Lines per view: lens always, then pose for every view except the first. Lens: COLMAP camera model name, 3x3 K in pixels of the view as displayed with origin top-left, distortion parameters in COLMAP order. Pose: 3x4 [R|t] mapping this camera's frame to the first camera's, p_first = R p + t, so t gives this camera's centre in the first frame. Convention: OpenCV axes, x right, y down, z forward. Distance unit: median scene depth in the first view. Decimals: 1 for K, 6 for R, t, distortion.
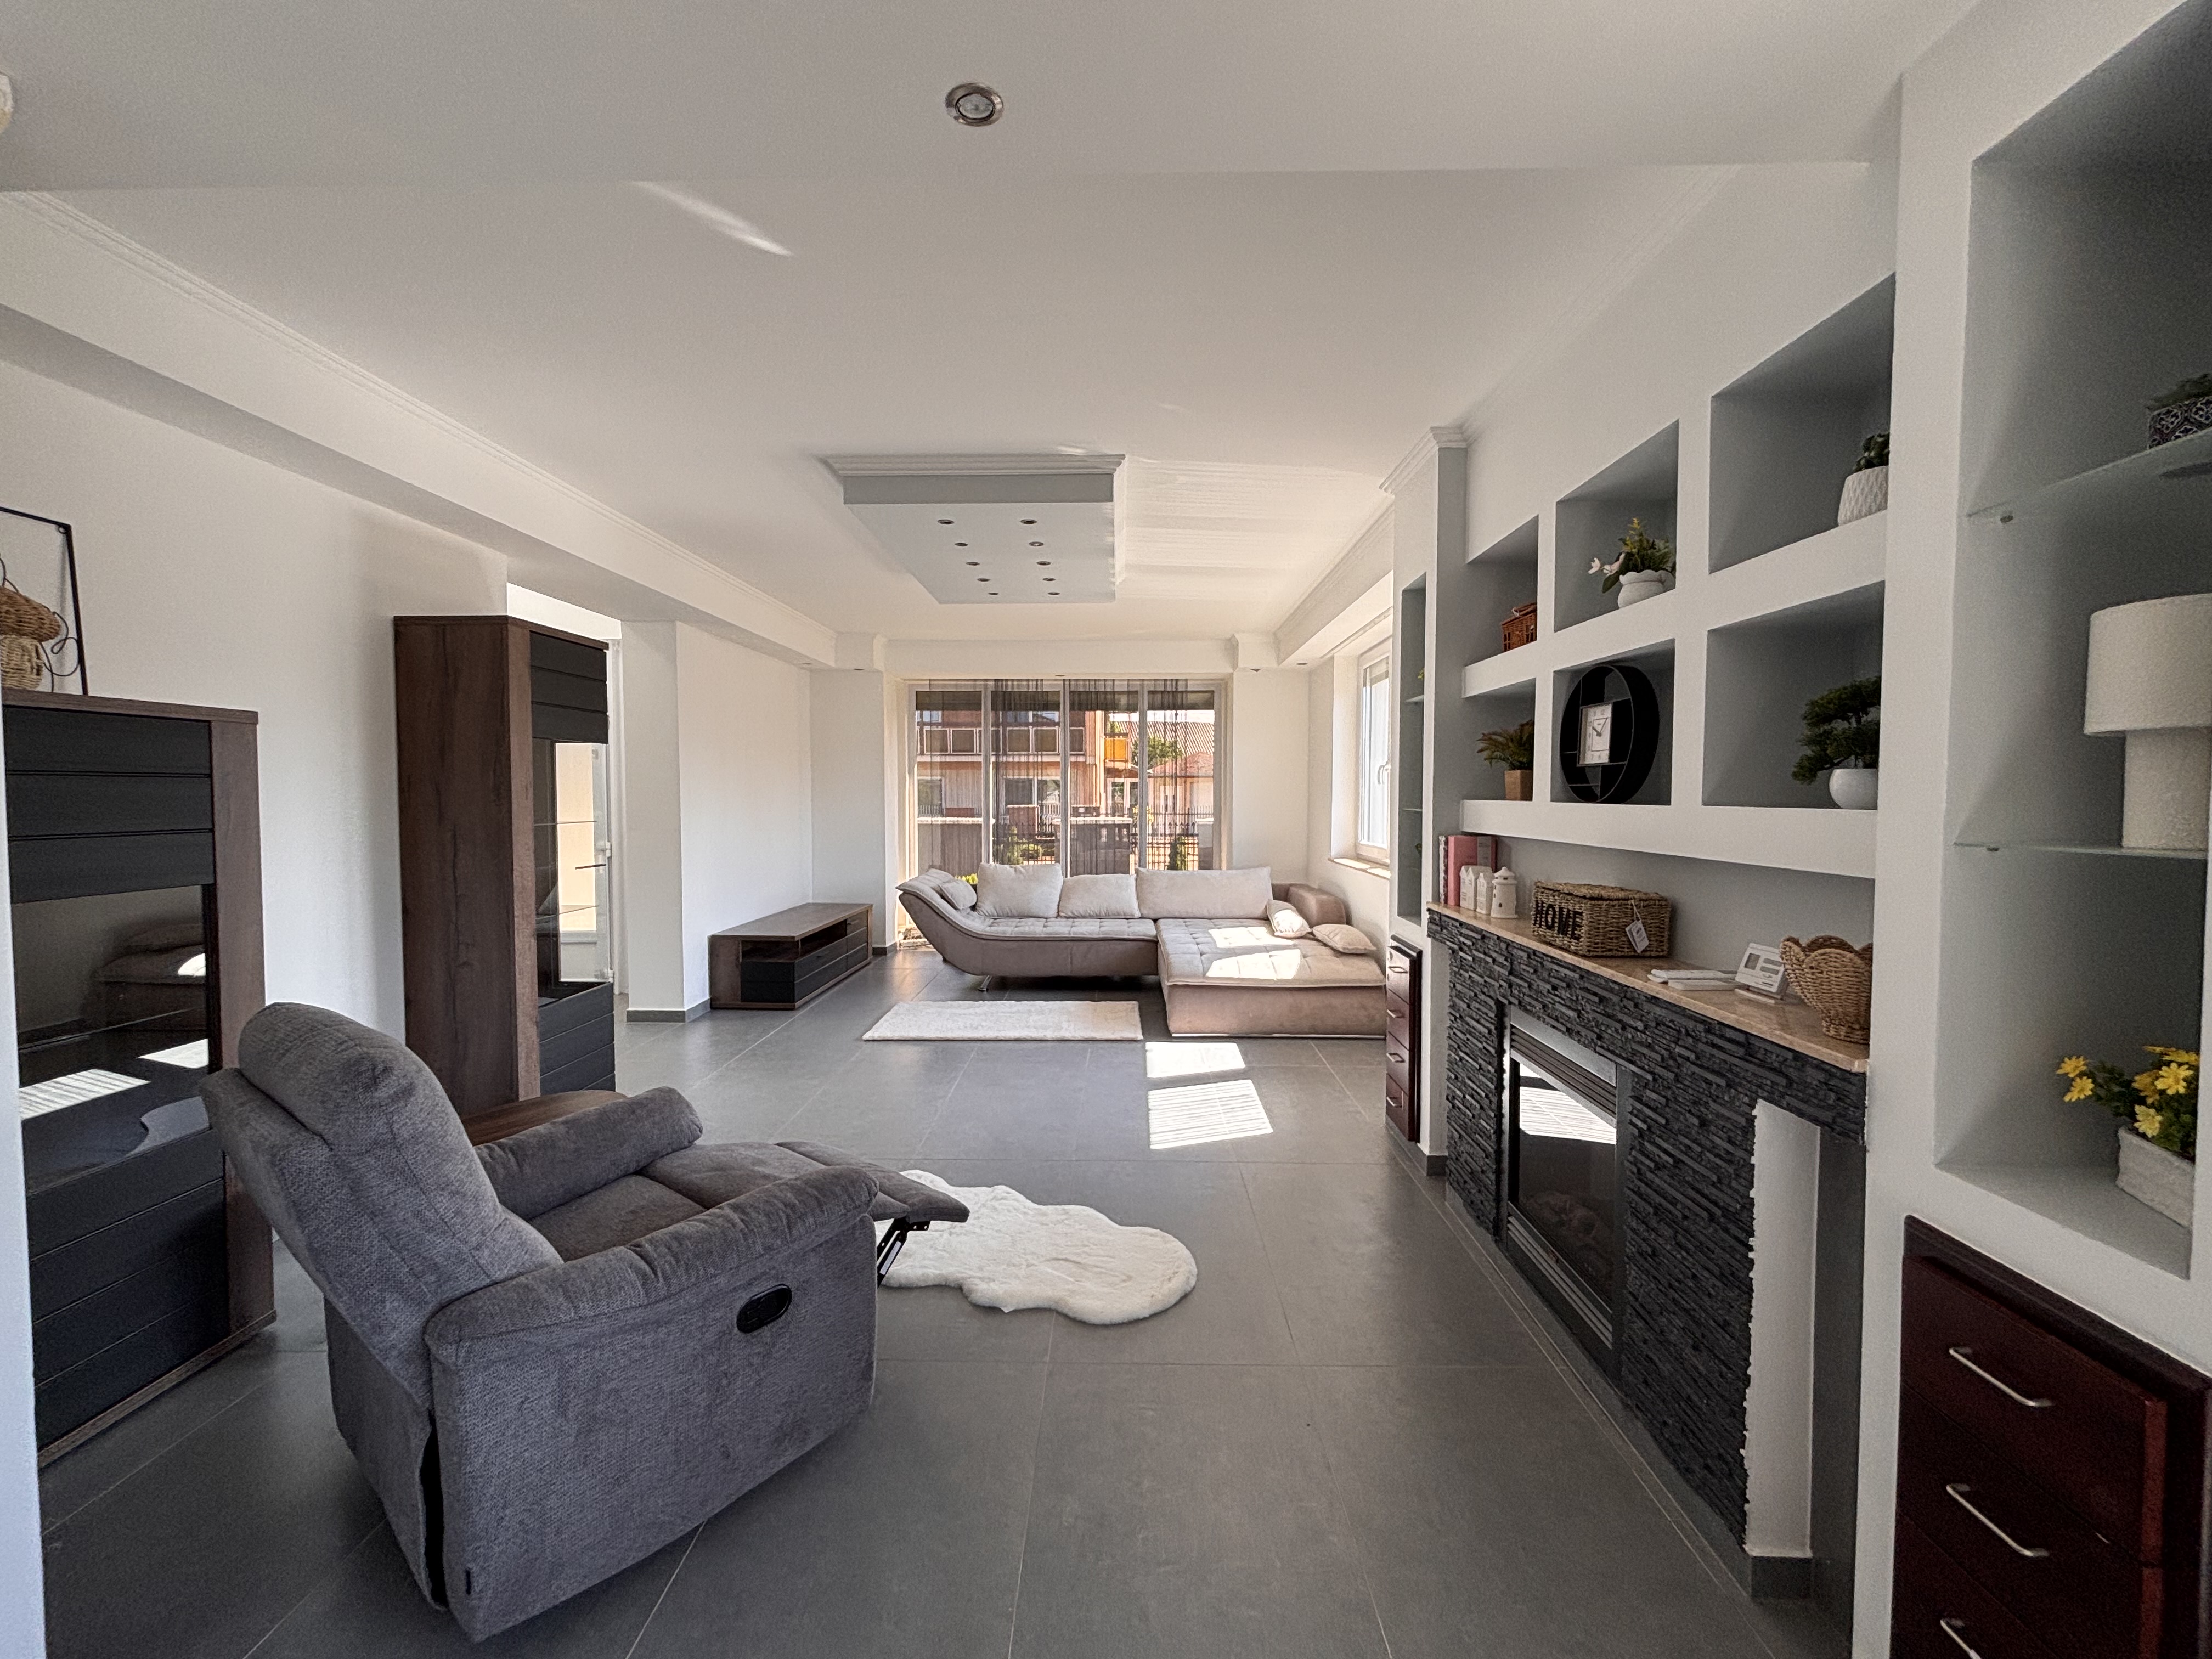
lens RADIAL K [[896.2, 0, 1116.3], [0, 896.2, 829.7], [0, 0, 1]] dist [-0.003851, -0.000050]
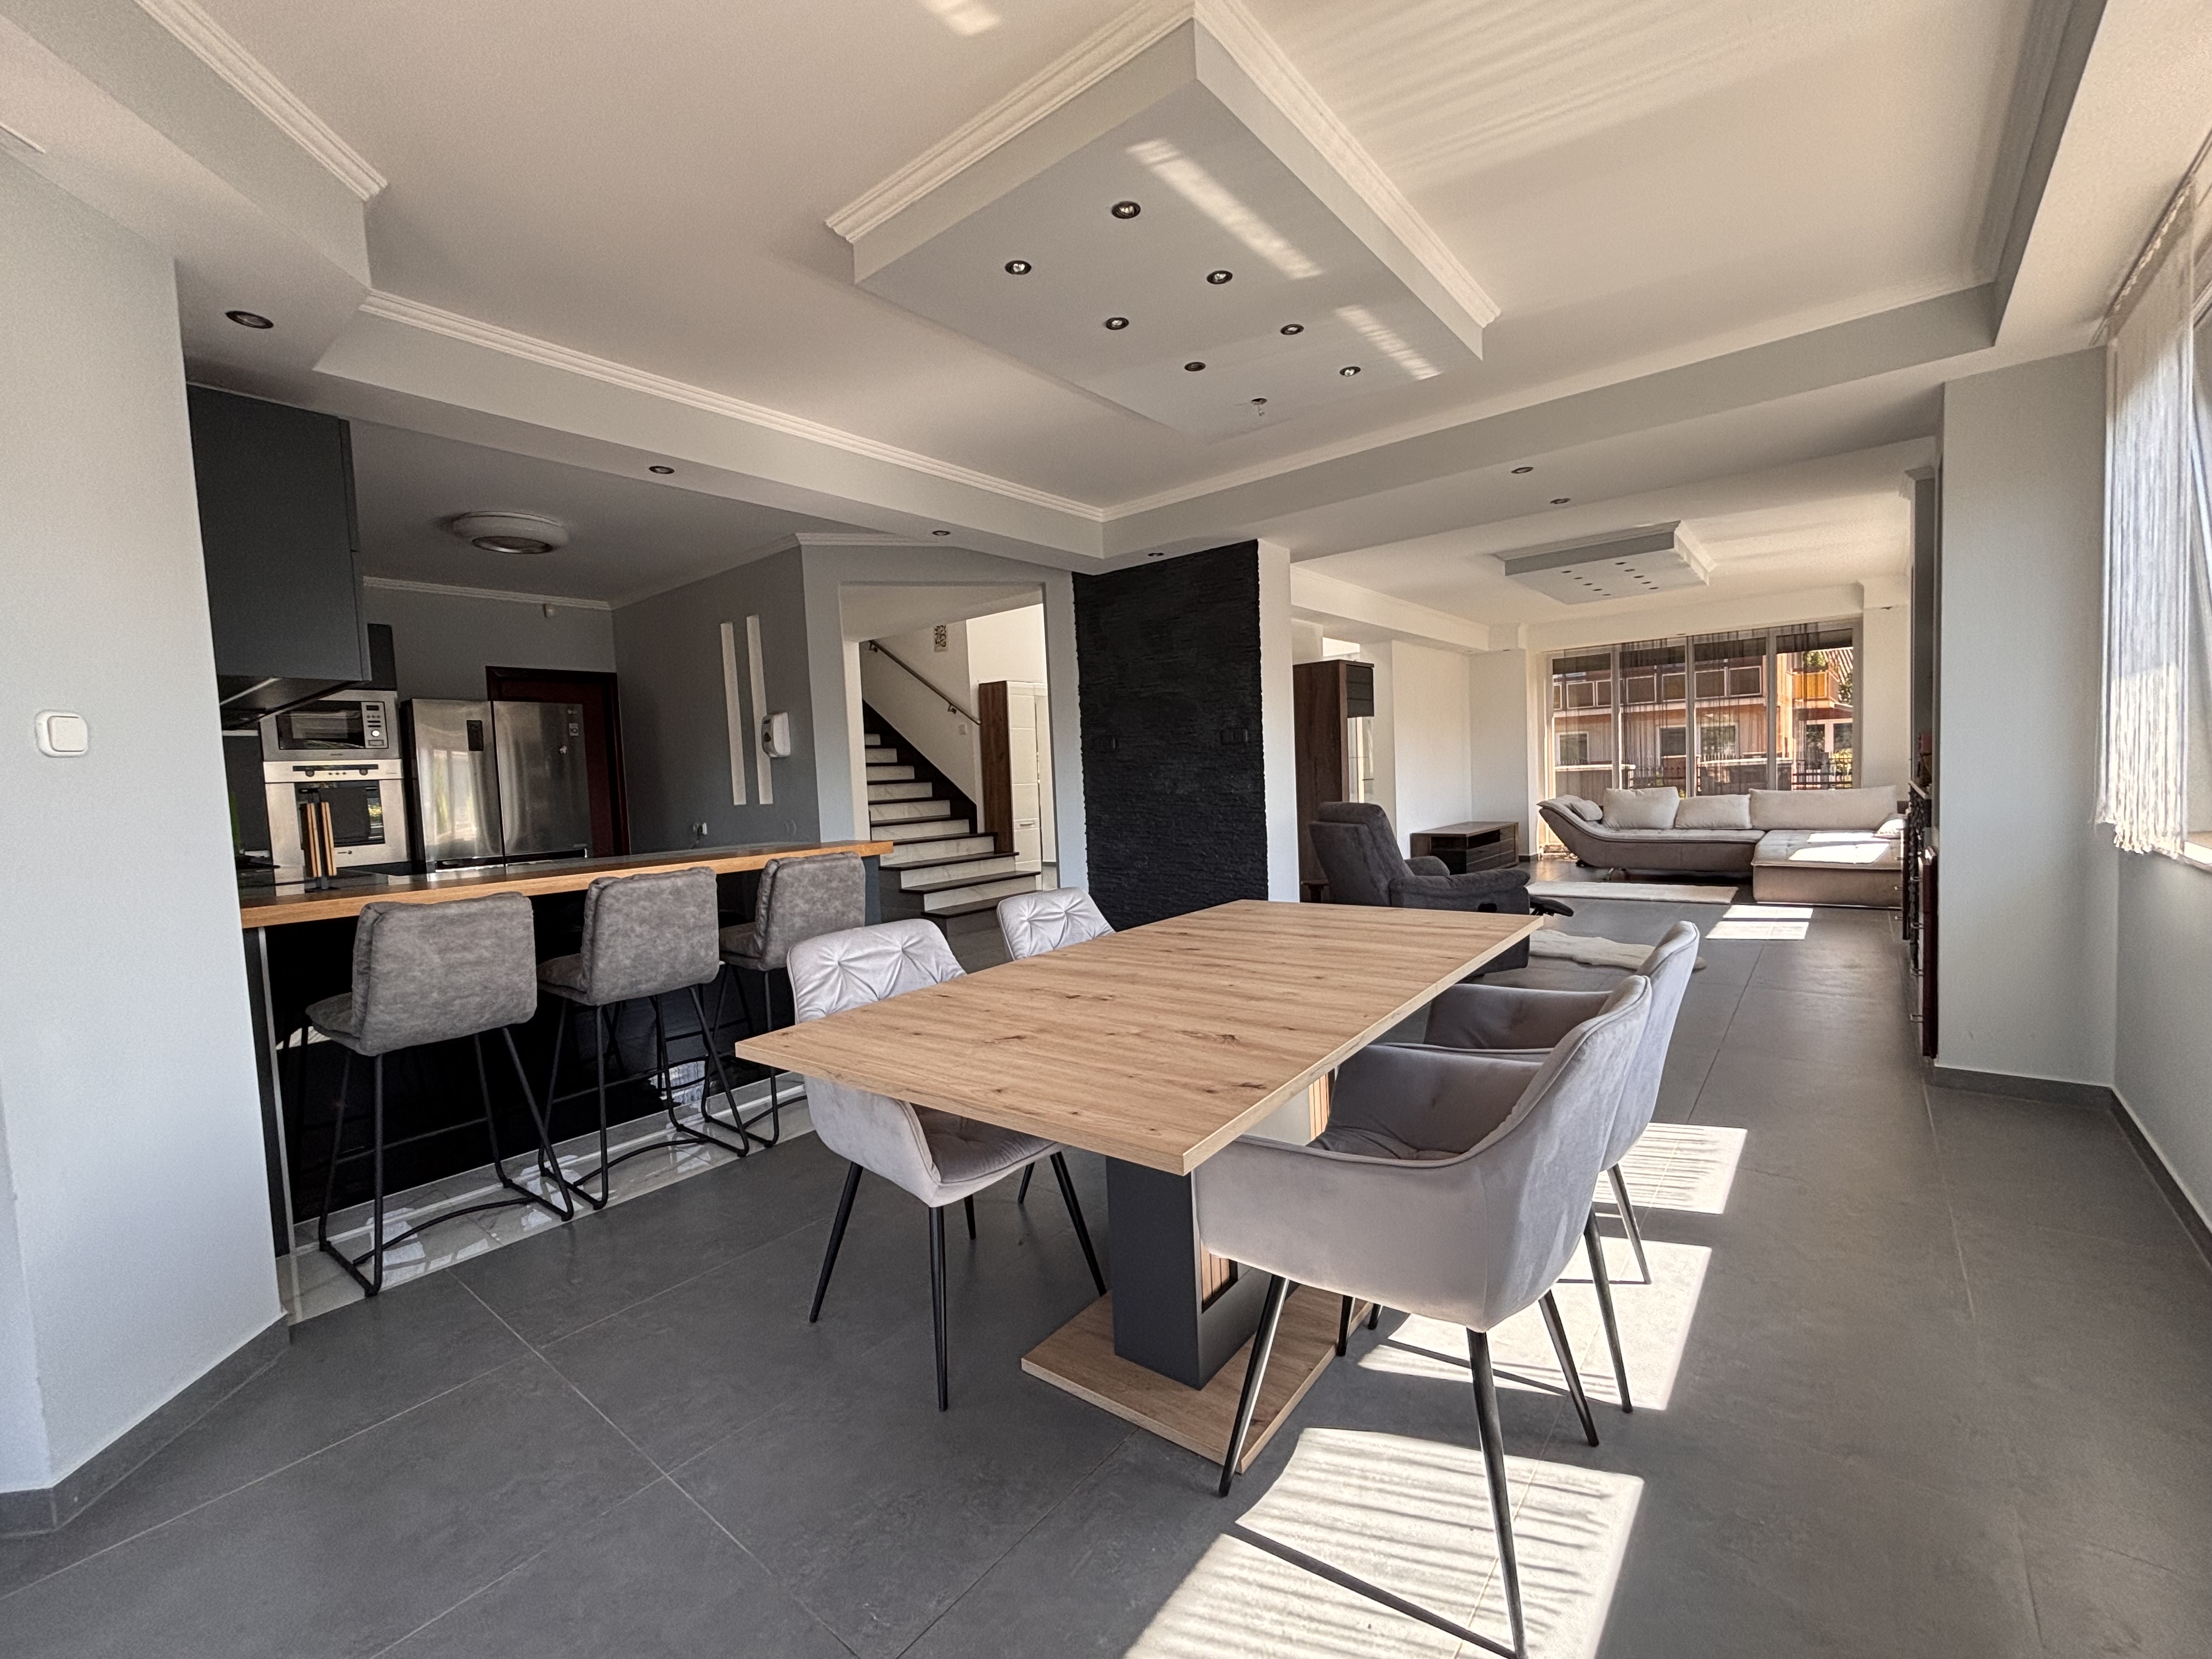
lens RADIAL K [[896.2, 0, 1120.7], [0, 896.2, 828.3], [0, 0, 1]] dist [-0.003851, -0.000050]
pose [[0.780229, 0.000244, -0.625494, 0.108815], [0.021904, 0.999376, 0.027712, 0.040342], [0.625110, -0.035322, 0.779737, -0.450124]]
